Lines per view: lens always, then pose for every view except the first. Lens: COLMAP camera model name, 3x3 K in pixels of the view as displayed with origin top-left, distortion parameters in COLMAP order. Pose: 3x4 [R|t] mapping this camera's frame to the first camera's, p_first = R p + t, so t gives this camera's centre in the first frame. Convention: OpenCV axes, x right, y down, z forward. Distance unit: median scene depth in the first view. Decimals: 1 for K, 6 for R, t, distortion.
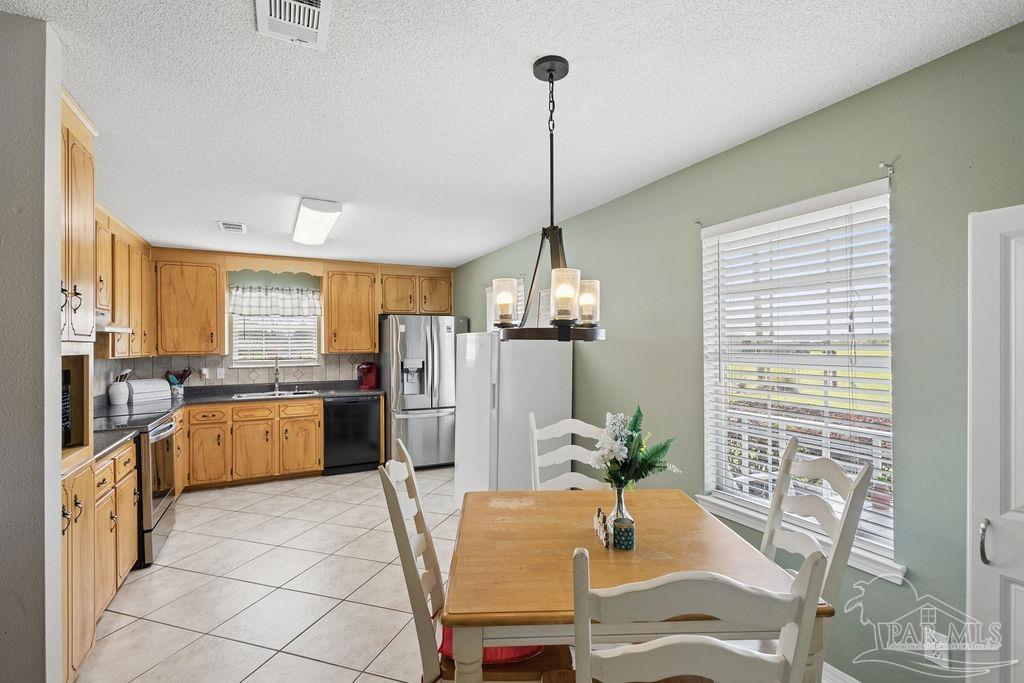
lens RADIAL K [[470.5, 0, 515.7], [0, 470.5, 335.6], [0, 0, 1]] dist [0.002510, 0.000126]
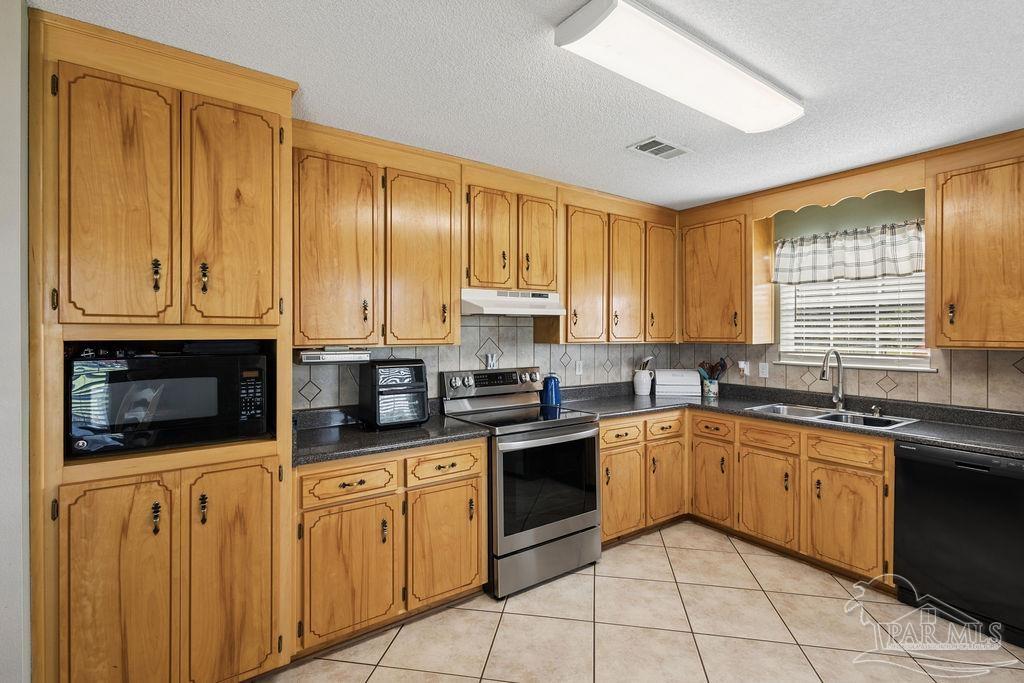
lens RADIAL K [[470.5, 0, 515.7], [0, 470.5, 335.6], [0, 0, 1]] dist [0.002510, 0.000126]
pose [[0.140501, 0.016123, -0.989949, 0.014589], [0.016758, 0.999685, 0.018660, 0.010244], [0.989939, -0.019211, 0.140186, 0.563965]]
